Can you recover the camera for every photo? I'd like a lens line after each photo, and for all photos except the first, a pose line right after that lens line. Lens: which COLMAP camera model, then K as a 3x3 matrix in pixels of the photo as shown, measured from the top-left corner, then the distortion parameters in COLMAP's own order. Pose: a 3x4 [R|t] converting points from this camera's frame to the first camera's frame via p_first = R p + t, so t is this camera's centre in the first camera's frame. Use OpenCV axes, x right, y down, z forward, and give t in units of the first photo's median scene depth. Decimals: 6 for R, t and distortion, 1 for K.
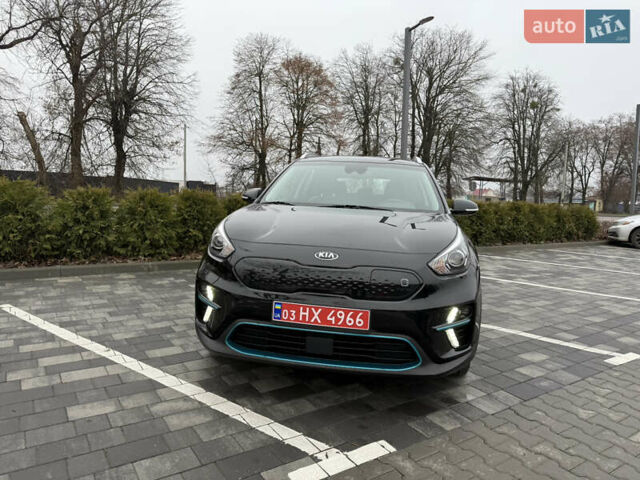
lens RADIAL K [[444.4, 0, 320.0], [0, 444.4, 240.0], [0, 0, 1]] dist [0.038750, -0.051735]
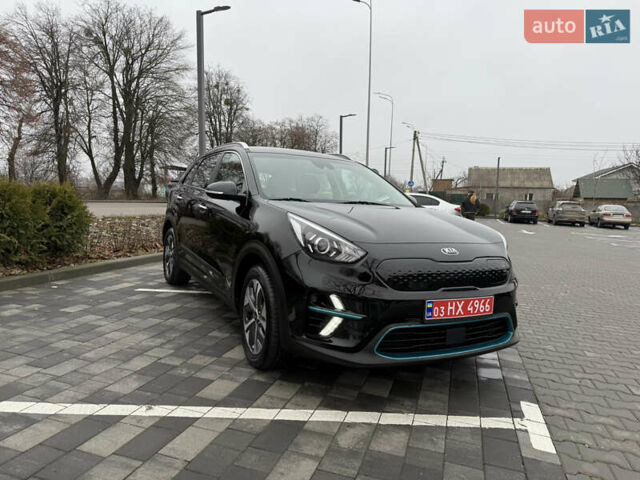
lens RADIAL K [[444.4, 0, 320.0], [0, 444.4, 240.0], [0, 0, 1]] dist [0.038750, -0.051735]
pose [[0.786951, -0.060900, 0.614003, -0.066590], [0.045918, 0.998138, 0.040148, -0.003759], [-0.615305, -0.003401, 0.788282, 0.026065]]
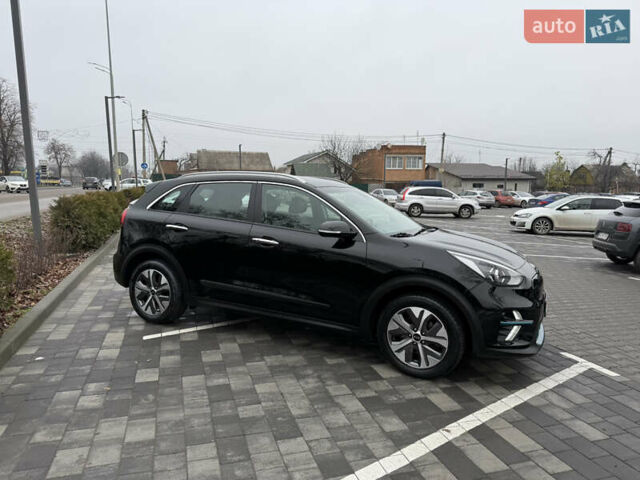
lens RADIAL K [[444.4, 0, 320.0], [0, 444.4, 240.0], [0, 0, 1]] dist [0.038750, -0.051735]
pose [[0.277276, -0.143366, 0.950034, -0.128166], [0.078555, 0.988877, 0.126300, -0.024164], [-0.957574, 0.039609, 0.285454, 0.095090]]
